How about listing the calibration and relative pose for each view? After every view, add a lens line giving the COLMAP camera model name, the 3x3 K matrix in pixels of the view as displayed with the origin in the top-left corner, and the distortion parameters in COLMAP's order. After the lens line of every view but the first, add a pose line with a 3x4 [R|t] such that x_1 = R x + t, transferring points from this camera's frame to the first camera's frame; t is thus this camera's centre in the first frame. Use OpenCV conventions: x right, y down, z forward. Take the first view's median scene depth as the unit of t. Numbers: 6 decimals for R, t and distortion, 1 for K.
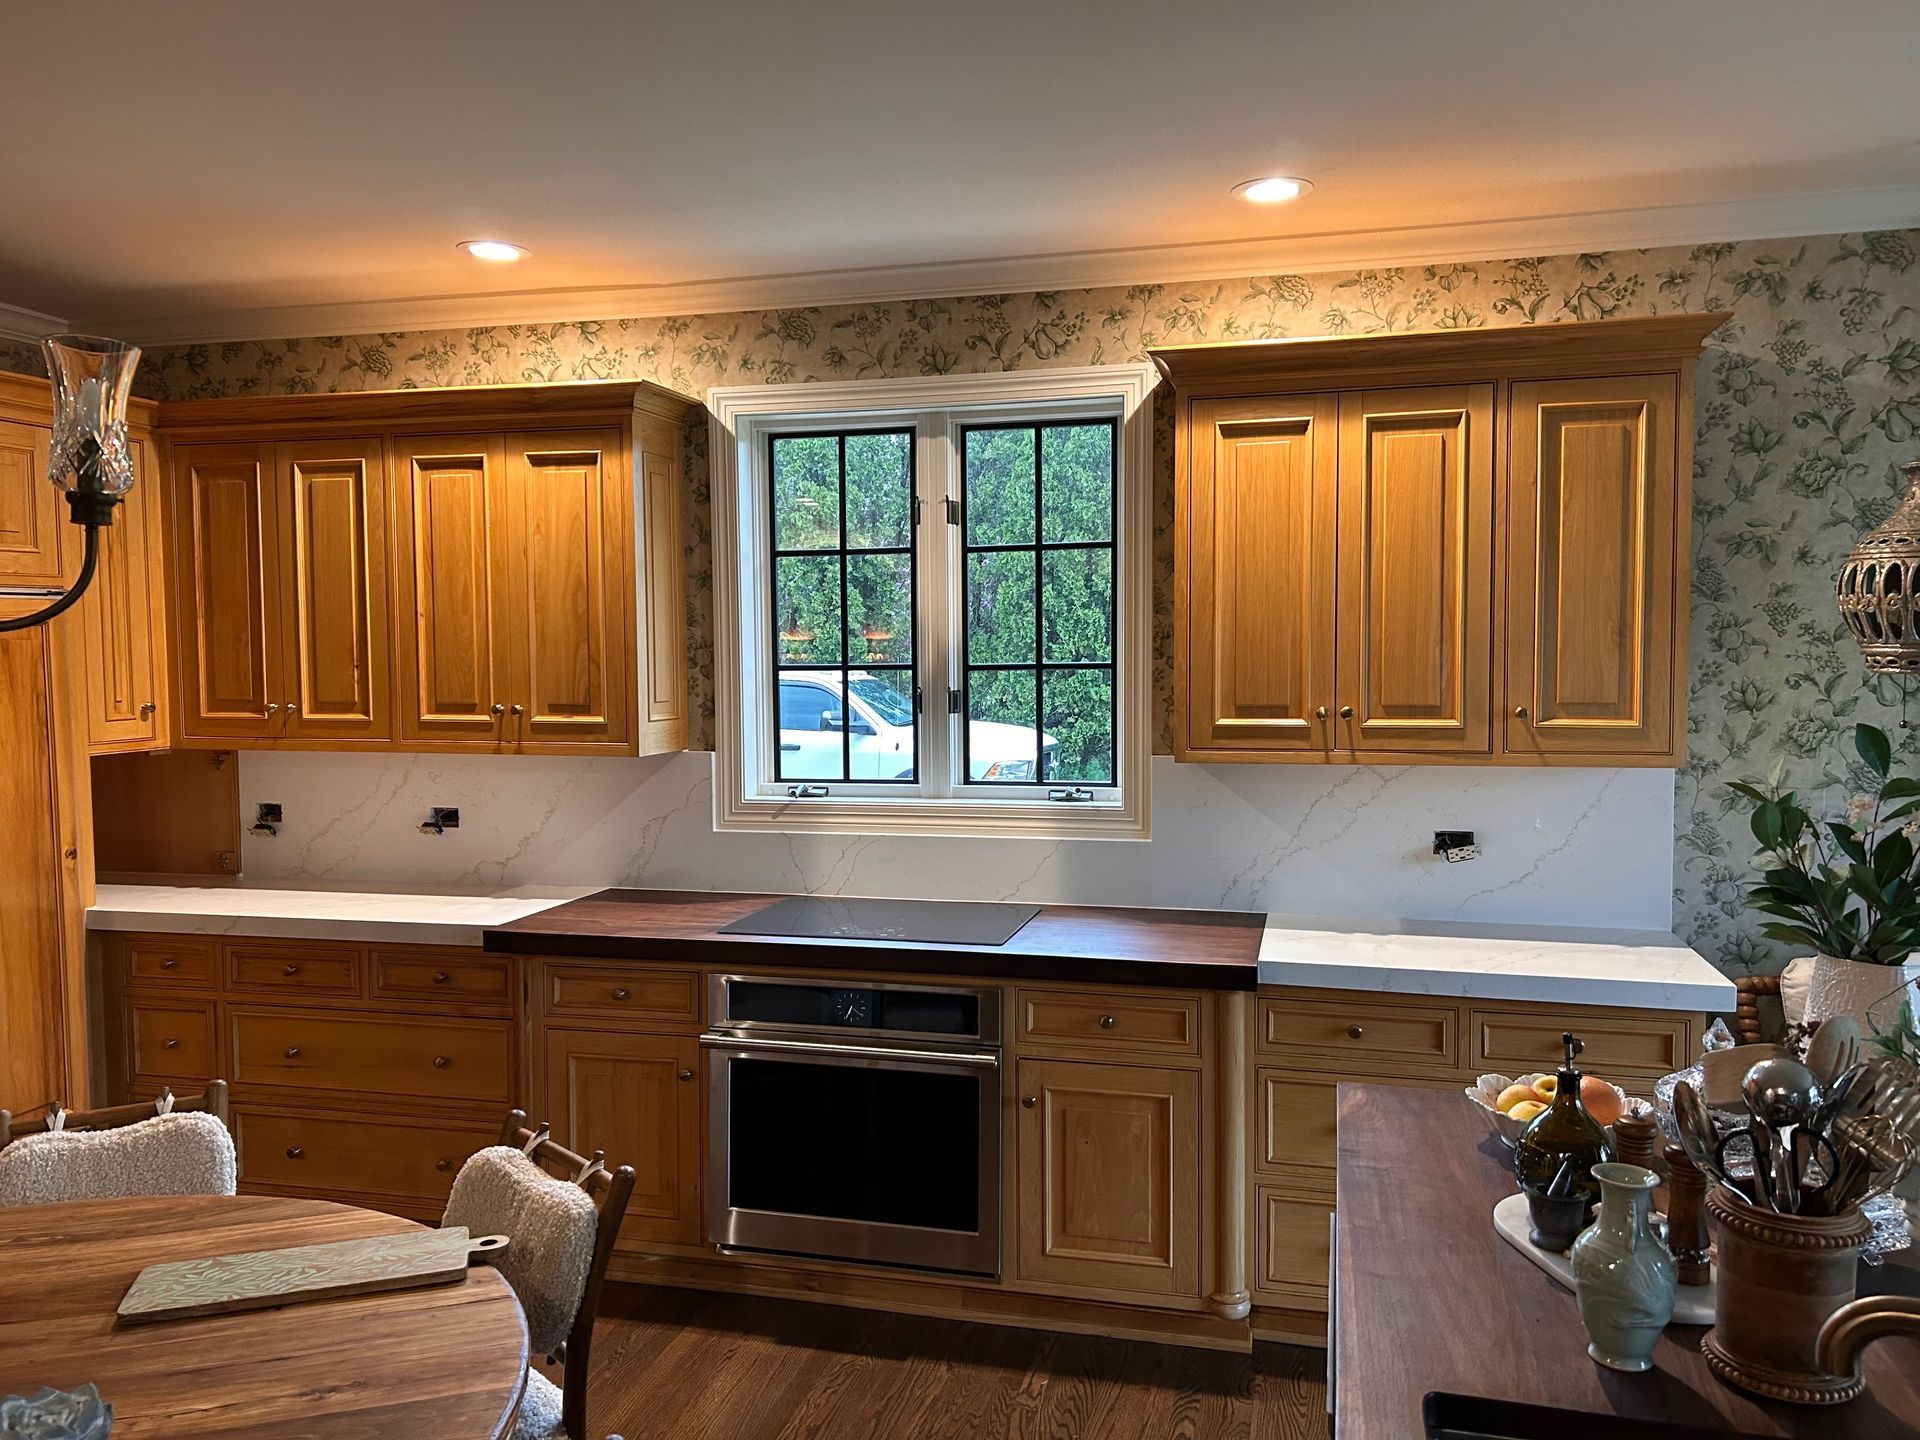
lens RADIAL K [[1447.1, 0, 960.0], [0, 1447.1, 720.0], [0, 0, 1]] dist [0.084786, -0.144905]
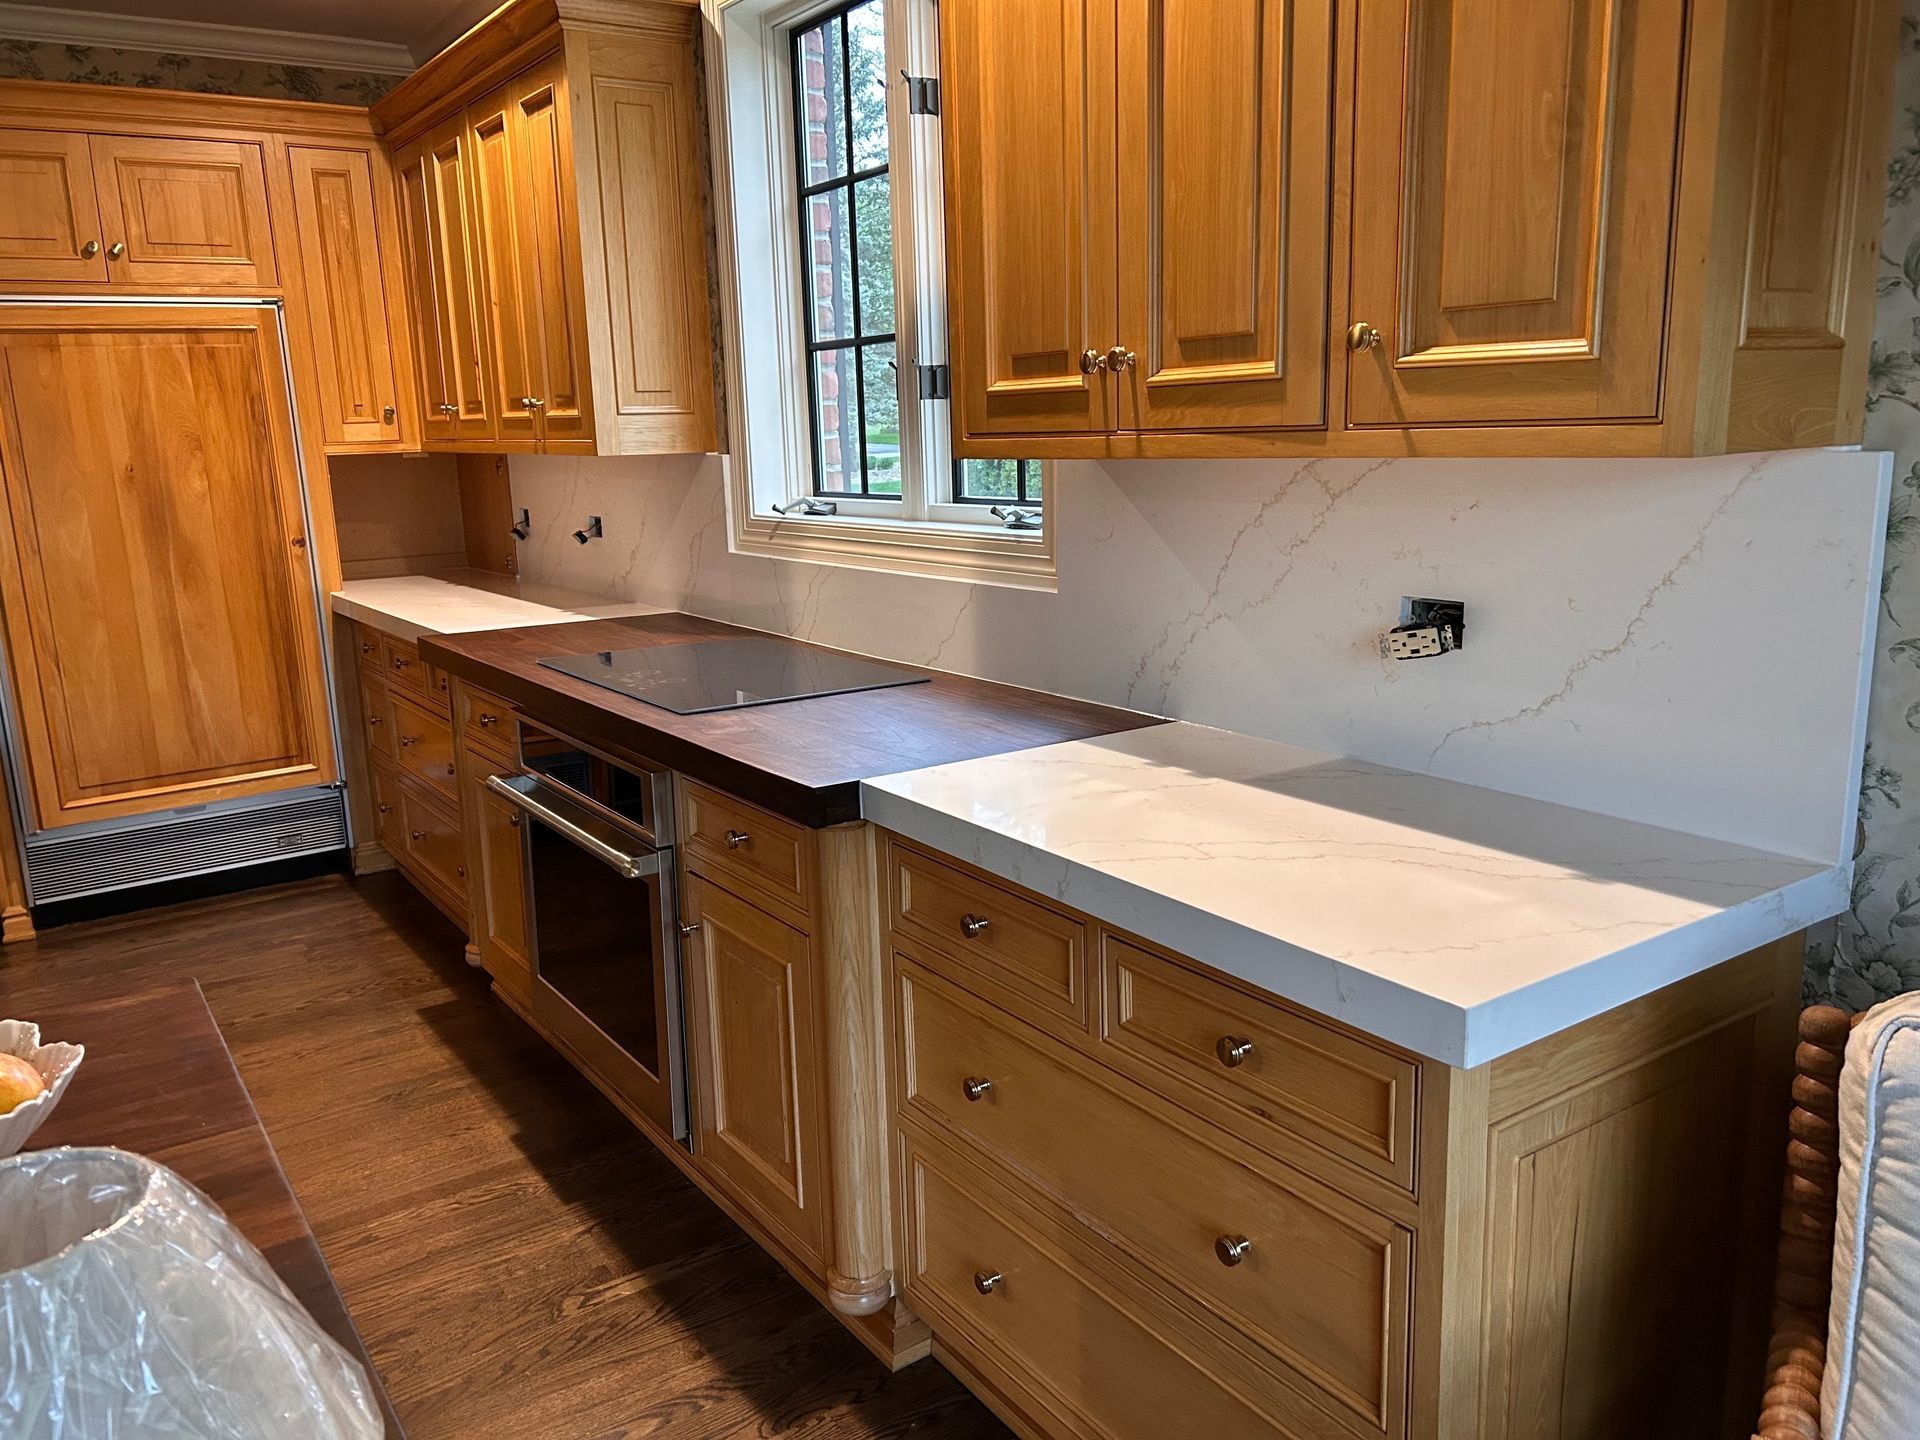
lens RADIAL K [[1447.1, 0, 960.0], [0, 1447.1, 720.0], [0, 0, 1]] dist [0.084786, -0.144905]
pose [[0.748712, 0.118419, -0.652232, 0.546782], [-0.010123, 0.985842, 0.167369, 0.034571], [0.662818, -0.118709, 0.739311, 0.514187]]
